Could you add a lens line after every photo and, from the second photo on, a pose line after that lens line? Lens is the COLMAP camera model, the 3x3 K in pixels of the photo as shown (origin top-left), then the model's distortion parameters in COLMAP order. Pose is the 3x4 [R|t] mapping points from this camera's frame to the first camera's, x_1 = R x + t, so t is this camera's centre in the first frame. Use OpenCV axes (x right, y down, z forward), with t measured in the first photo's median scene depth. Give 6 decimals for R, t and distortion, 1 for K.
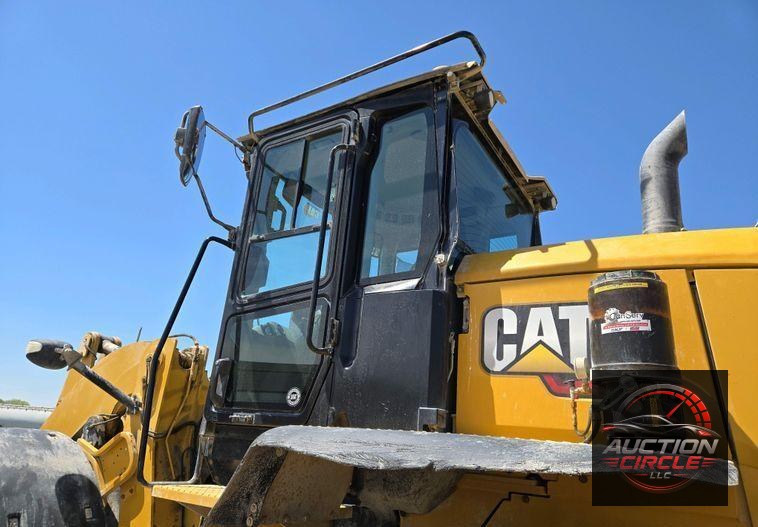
lens RADIAL K [[509.9, 0, 382.2], [0, 509.9, 278.3], [0, 0, 1]] dist [0.070535, -0.058046]
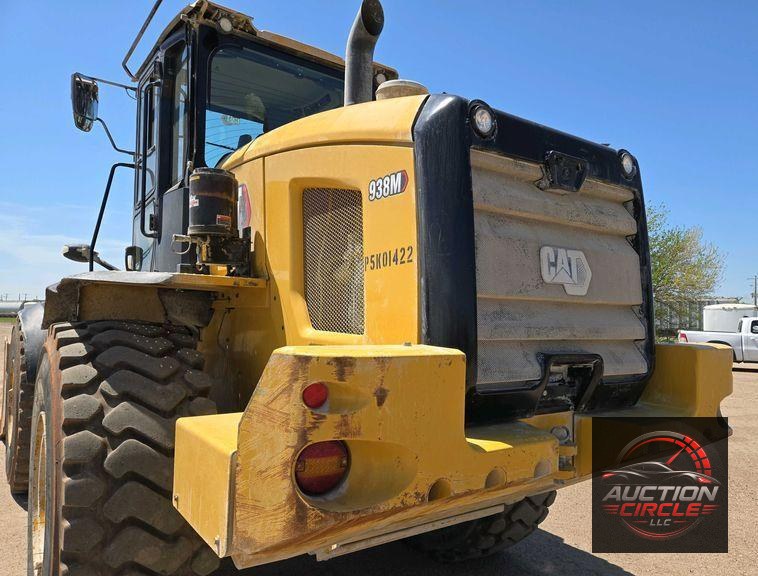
lens RADIAL K [[558.3, 0, 405.3], [0, 558.3, 306.8], [0, 0, 1]] dist [0.045671, -0.018961]
pose [[0.934430, -0.065292, -0.350112, 1.209421], [0.161910, 0.953471, 0.254320, 0.038997], [0.317216, -0.294331, 0.901523, -0.370185]]
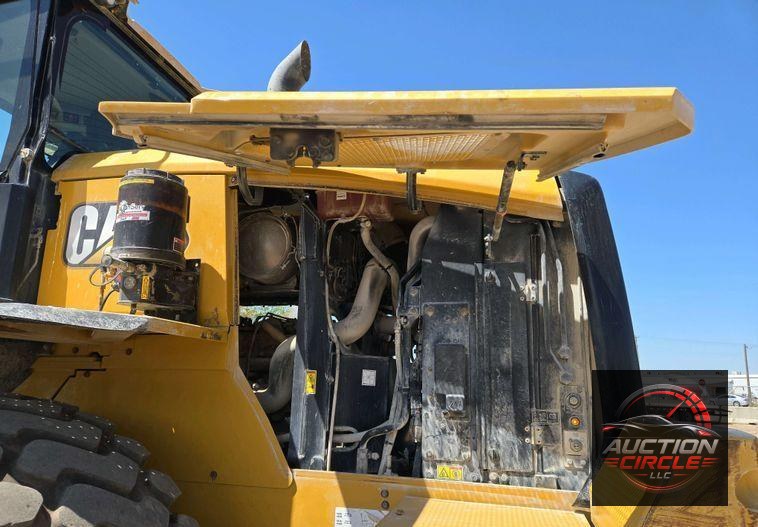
lens RADIAL K [[509.9, 0, 383.1], [0, 509.9, 279.5], [0, 0, 1]] dist [0.070535, -0.058046]
pose [[0.948504, 0.004139, 0.316737, 0.444381], [-0.048274, 0.990124, 0.131621, 0.036977], [-0.313064, -0.140134, 0.939337, -0.193880]]
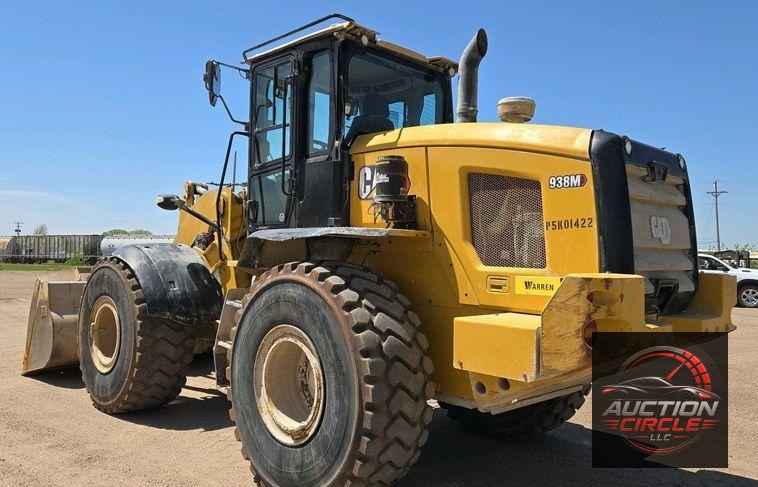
lens RADIAL K [[597.7, 0, 378.1], [0, 597.7, 241.5], [0, 0, 1]] dist [0.069061, -0.005699]
pose [[0.971998, -0.068688, -0.224728, 0.743255], [0.130049, 0.953761, 0.270974, -0.276408], [0.195724, -0.292612, 0.935986, -1.201979]]
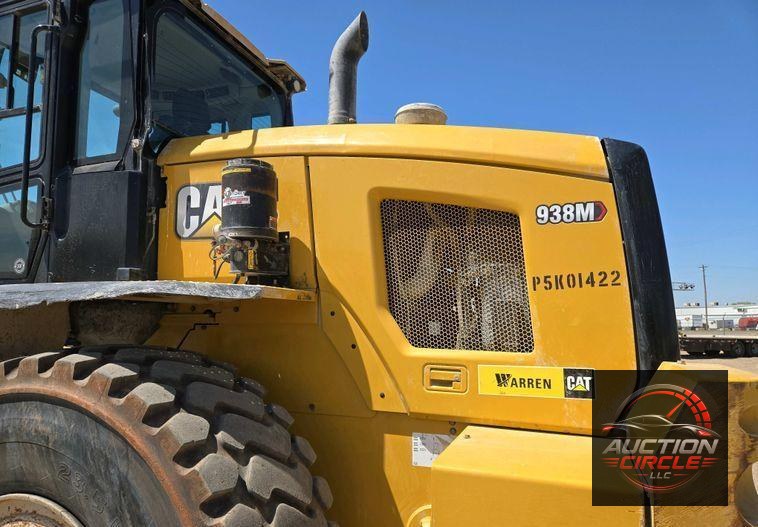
lens RADIAL K [[509.9, 0, 382.9], [0, 509.9, 281.9], [0, 0, 1]] dist [0.070535, -0.058046]
pose [[0.973958, -0.060108, 0.218617, 0.377636], [0.001952, 0.966406, 0.257012, -0.035219], [-0.226721, -0.249892, 0.941356, -0.308256]]
